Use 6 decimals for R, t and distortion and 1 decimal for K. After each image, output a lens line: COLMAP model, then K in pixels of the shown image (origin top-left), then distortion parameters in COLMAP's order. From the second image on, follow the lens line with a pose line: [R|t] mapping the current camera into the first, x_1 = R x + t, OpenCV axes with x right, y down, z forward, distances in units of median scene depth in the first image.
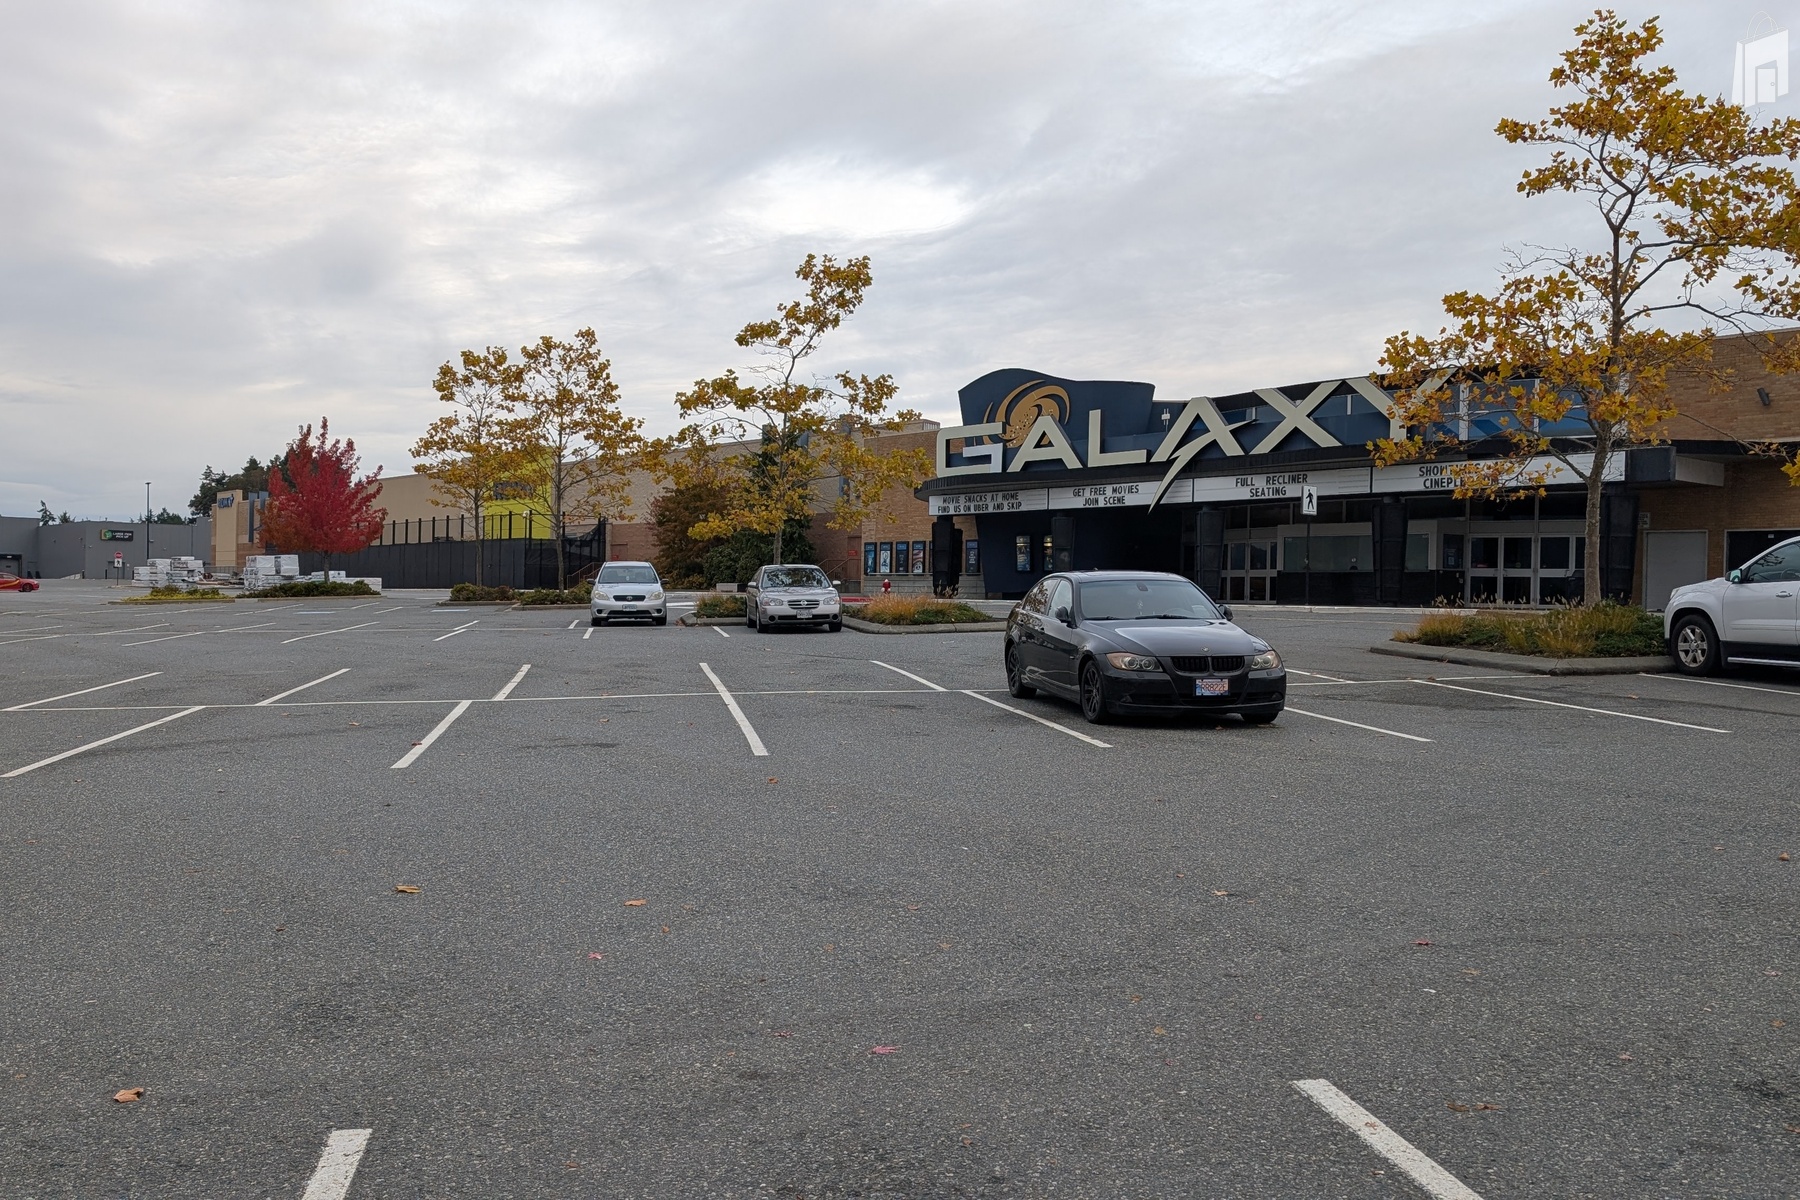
lens RADIAL K [[1494.2, 0, 900.0], [0, 1494.2, 600.0], [0, 0, 1]] dist [0.020031, -0.000540]
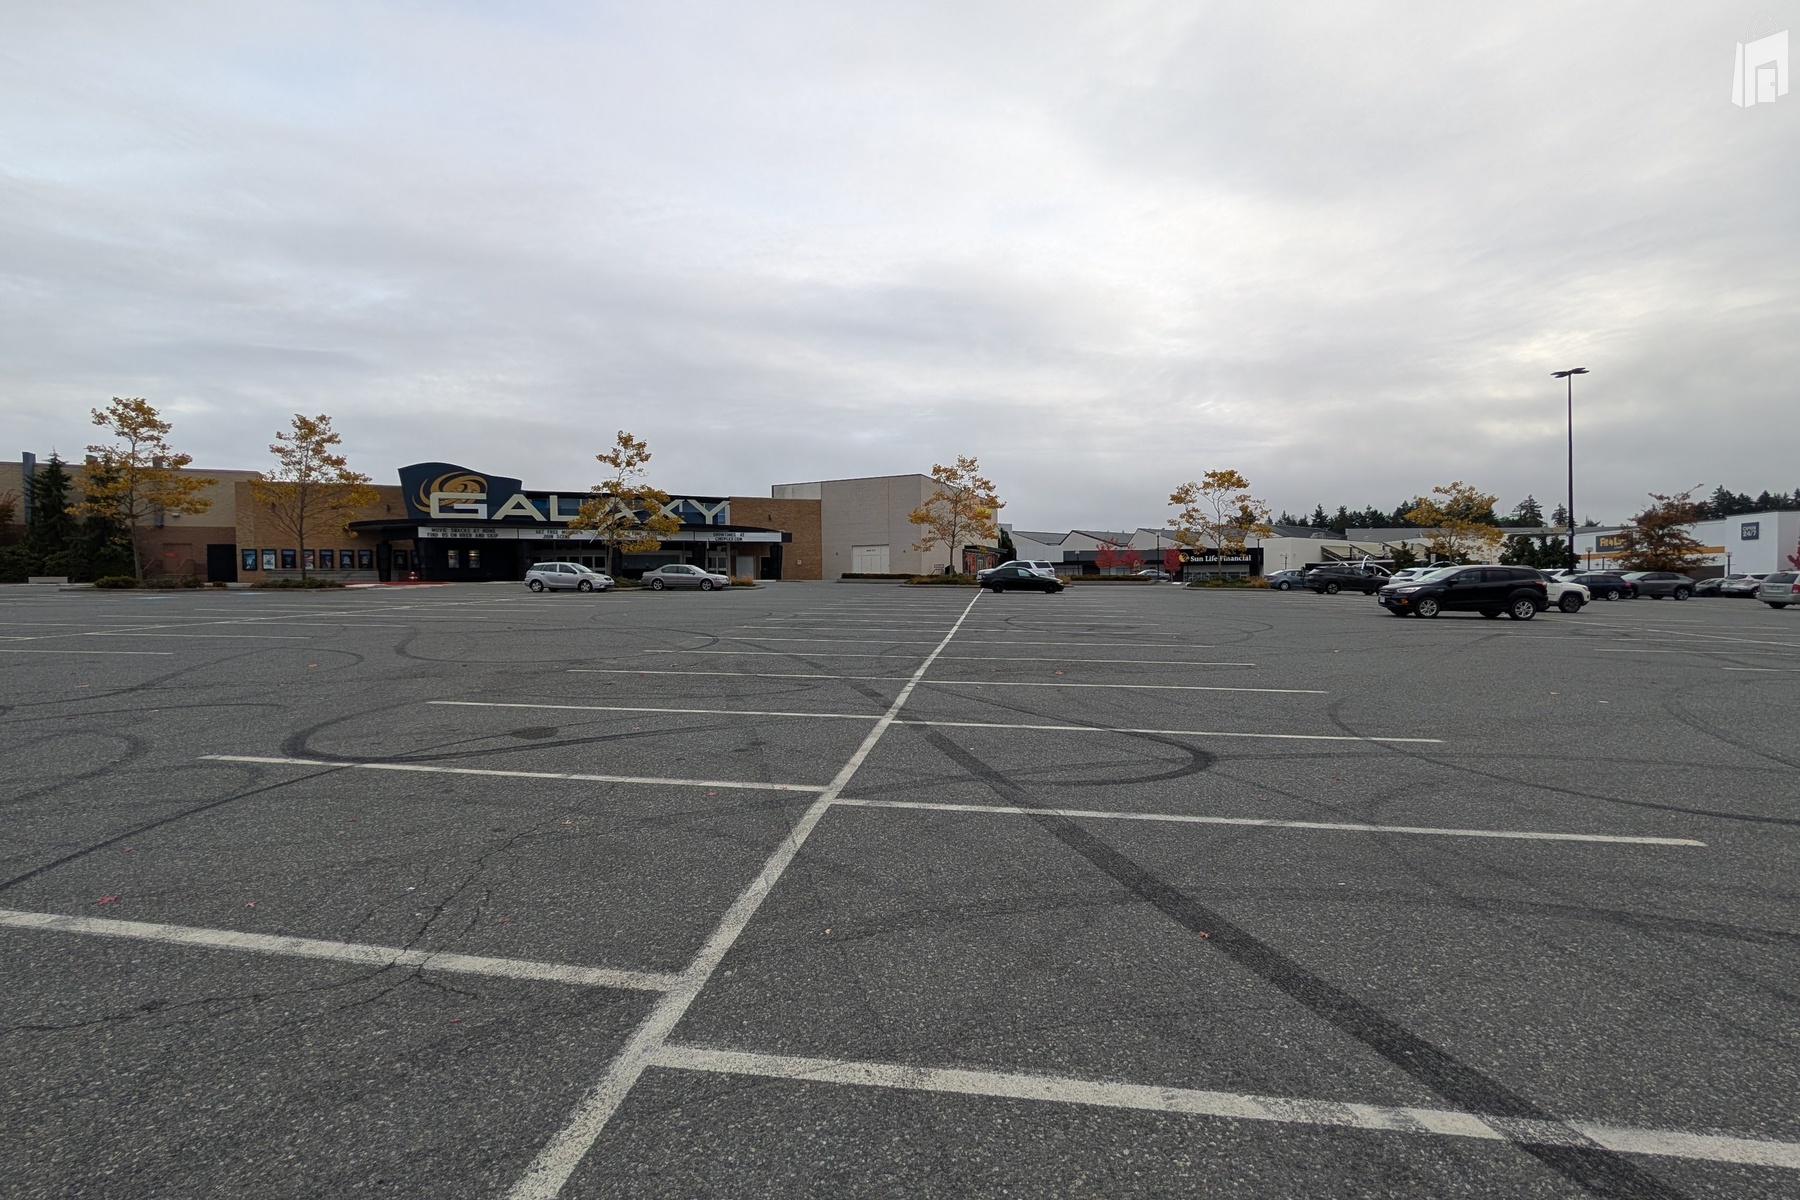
lens RADIAL K [[749.9, 0, 900.0], [0, 749.9, 600.0], [0, 0, 1]] dist [-0.000727, -0.000125]
pose [[0.316262, -0.034670, 0.948038, -0.789686], [0.016449, 0.999382, 0.031061, 0.001762], [-0.948529, 0.005771, 0.316637, 0.168153]]
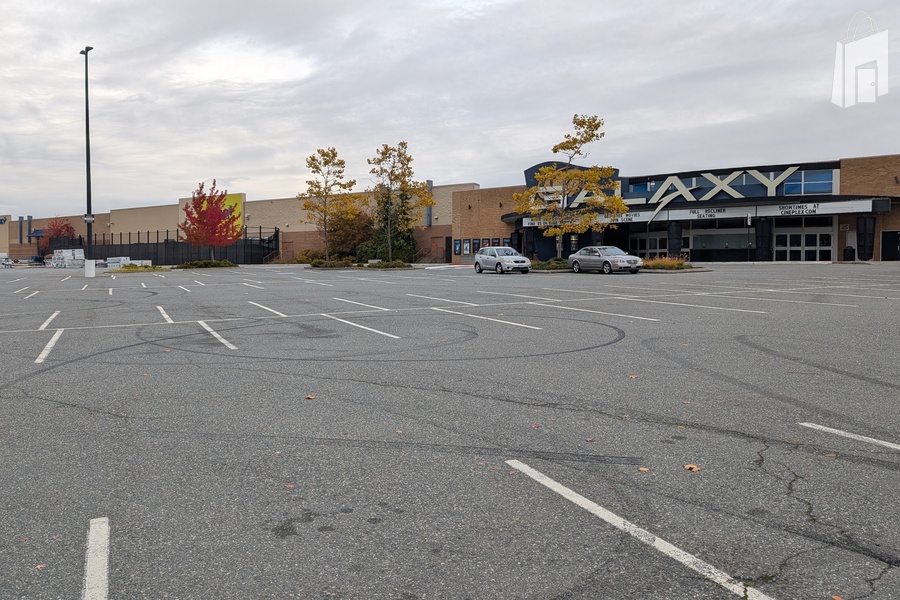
lens RADIAL K [[747.1, 0, 450.0], [0, 747.1, 300.0], [0, 0, 1]] dist [0.020031, -0.000540]
pose [[0.973174, -0.025338, 0.228672, -0.407490], [0.016258, 0.999006, 0.041505, 0.005961], [-0.229496, -0.036674, 0.972618, -0.081064]]
